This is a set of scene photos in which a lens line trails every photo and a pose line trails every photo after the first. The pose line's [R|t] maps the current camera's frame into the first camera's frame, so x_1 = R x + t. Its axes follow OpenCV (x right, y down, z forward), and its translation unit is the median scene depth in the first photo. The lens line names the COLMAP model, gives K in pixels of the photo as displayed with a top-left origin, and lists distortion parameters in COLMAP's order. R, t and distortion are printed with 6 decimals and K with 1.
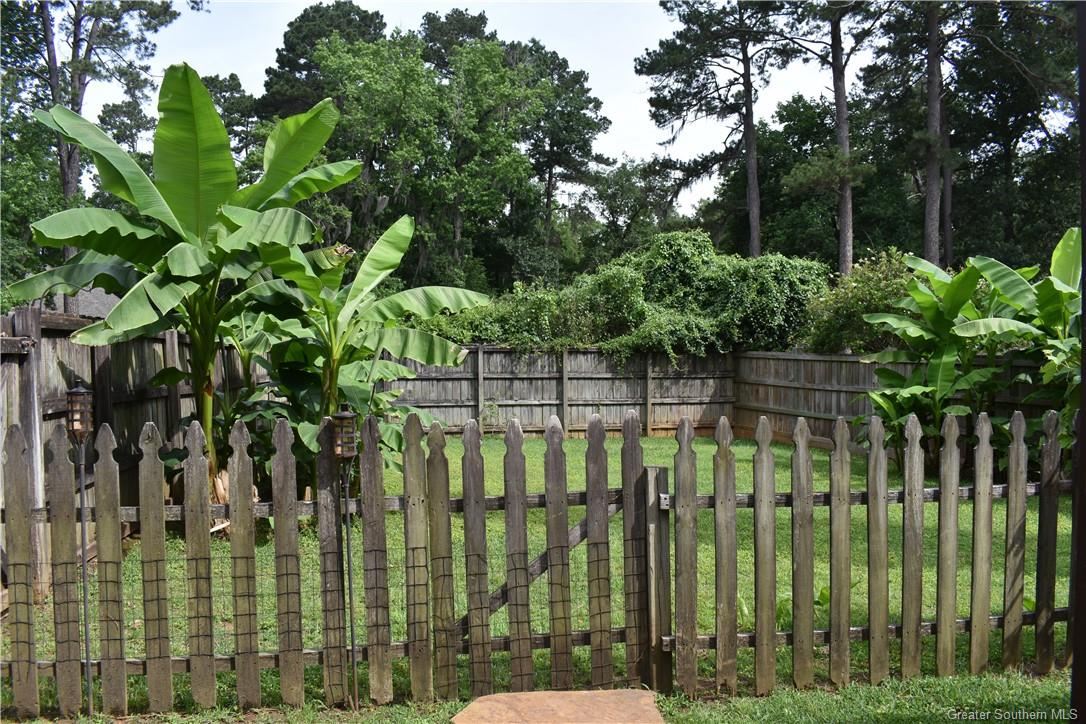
lens RADIAL K [[841.0, 0, 541.4], [0, 841.0, 364.2], [0, 0, 1]] dist [-0.094684, 0.009915]
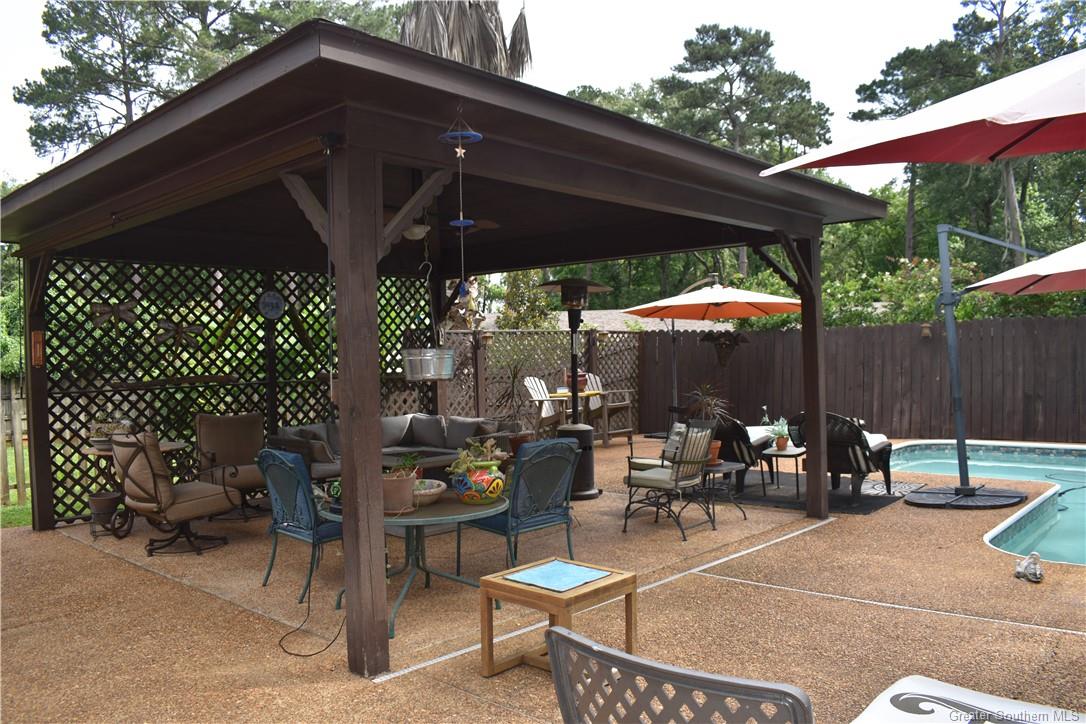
lens RADIAL K [[841.0, 0, 541.4], [0, 841.0, 364.2], [0, 0, 1]] dist [-0.094684, 0.009915]
pose [[0.778630, -0.023478, 0.627044, -0.014536], [0.039125, 0.999172, -0.011172, 0.010048], [-0.626263, 0.033232, 0.778903, -0.466532]]
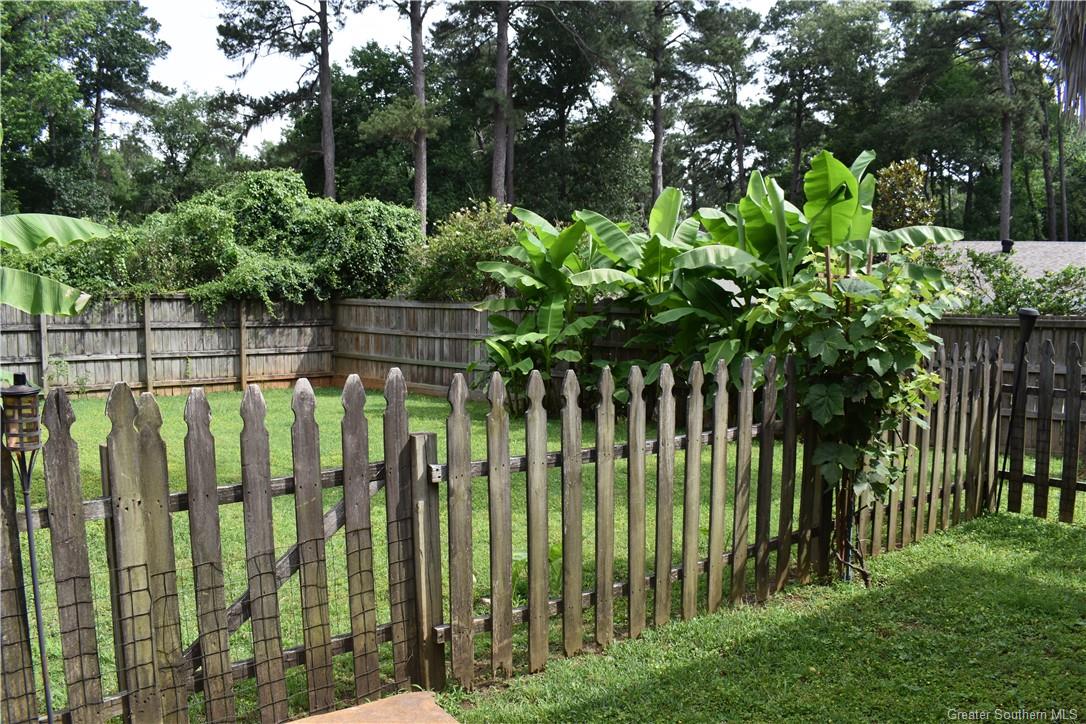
lens RADIAL K [[841.0, 0, 541.4], [0, 841.0, 364.2], [0, 0, 1]] dist [-0.094684, 0.009915]
pose [[0.873024, -0.031862, 0.486635, -0.033084], [0.001262, 0.998008, 0.063079, -0.000275], [-0.487675, -0.054456, 0.871325, 0.039131]]
